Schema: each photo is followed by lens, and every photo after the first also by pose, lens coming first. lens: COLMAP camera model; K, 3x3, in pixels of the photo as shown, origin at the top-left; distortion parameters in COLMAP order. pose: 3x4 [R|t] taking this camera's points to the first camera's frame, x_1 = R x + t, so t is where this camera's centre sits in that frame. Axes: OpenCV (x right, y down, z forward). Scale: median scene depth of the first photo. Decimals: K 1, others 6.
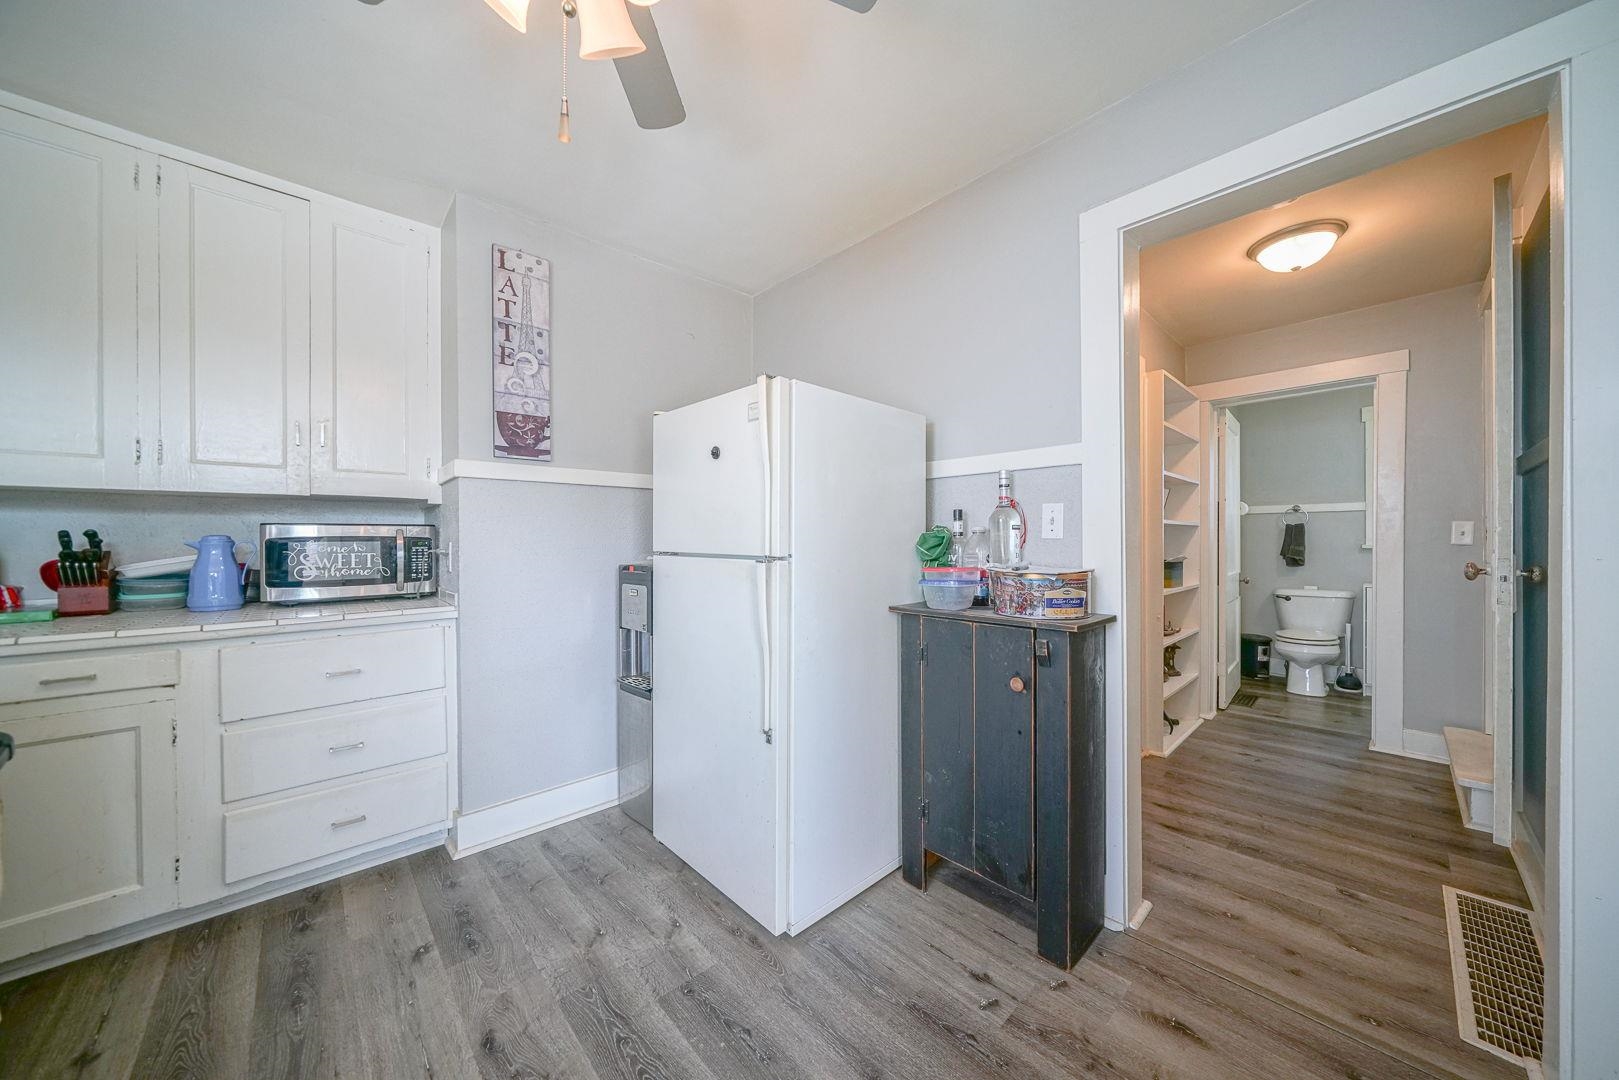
lens RADIAL K [[550.8, 0, 819.5], [0, 550.8, 541.4], [0, 0, 1]] dist [-0.007435, 0.000706]
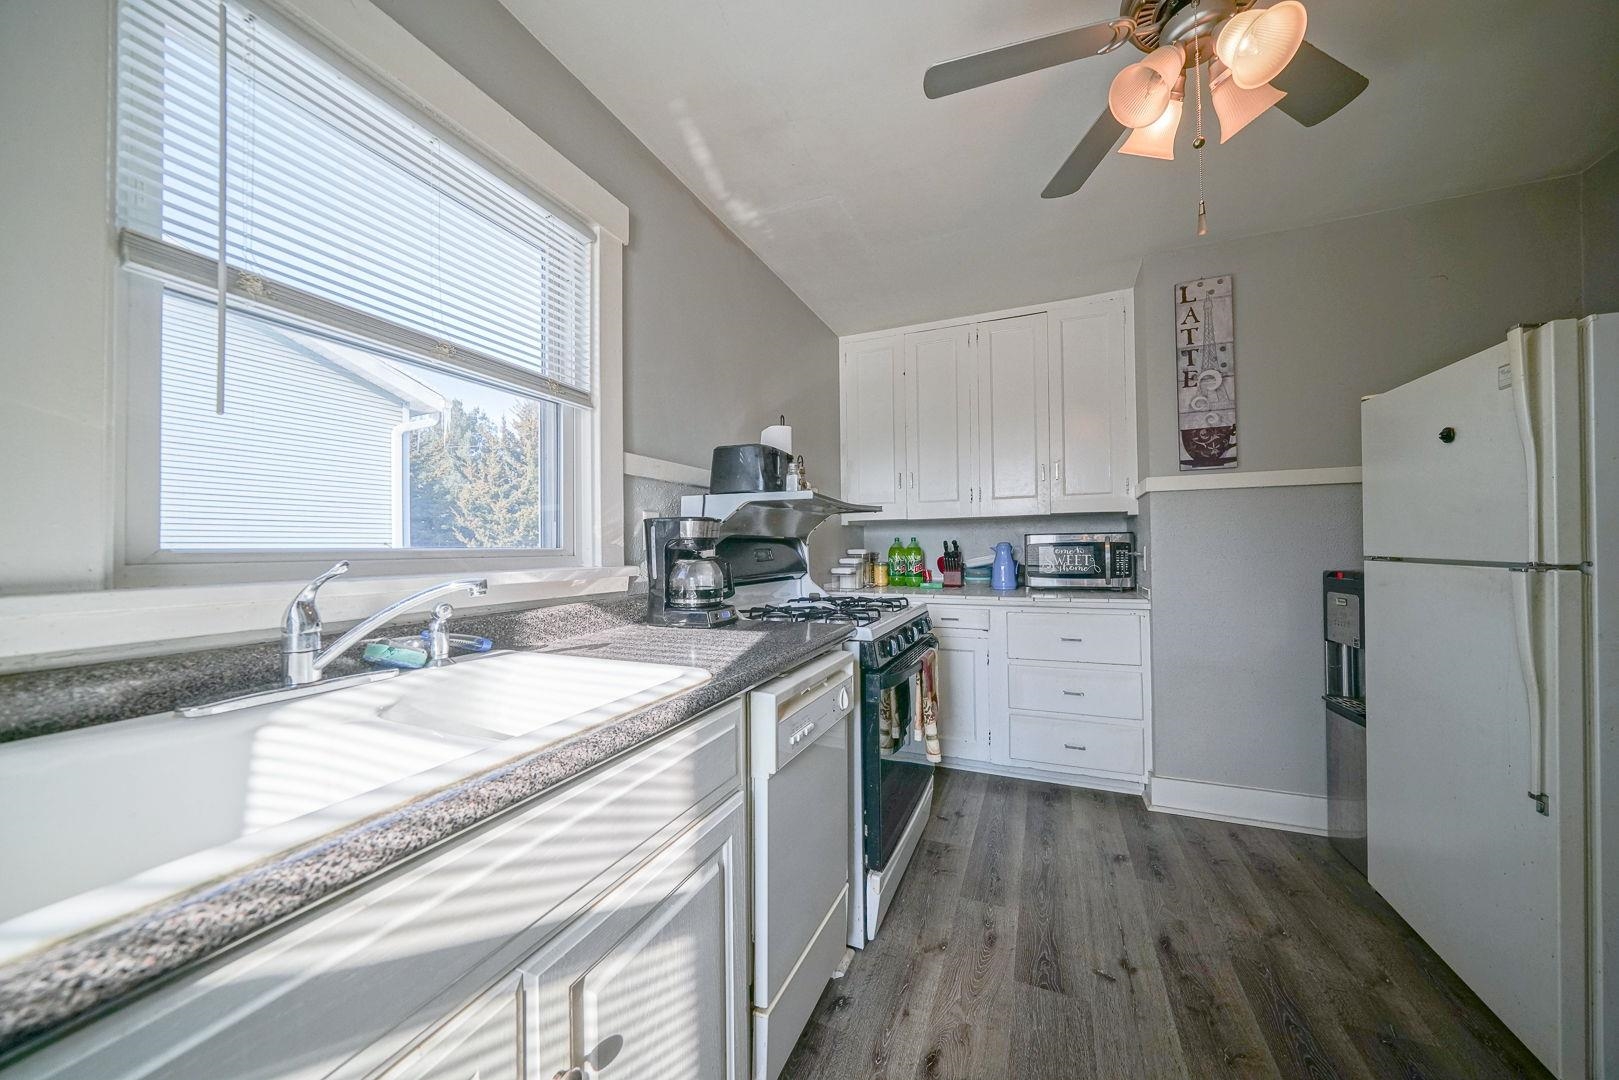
lens RADIAL K [[550.8, 0, 812.1], [0, 550.8, 540.4], [0, 0, 1]] dist [-0.007435, 0.000706]
pose [[0.398288, -0.013992, -0.917154, 0.145530], [0.005770, 0.999902, -0.012749, -0.000435], [0.917242, -0.000214, 0.398330, -0.151624]]
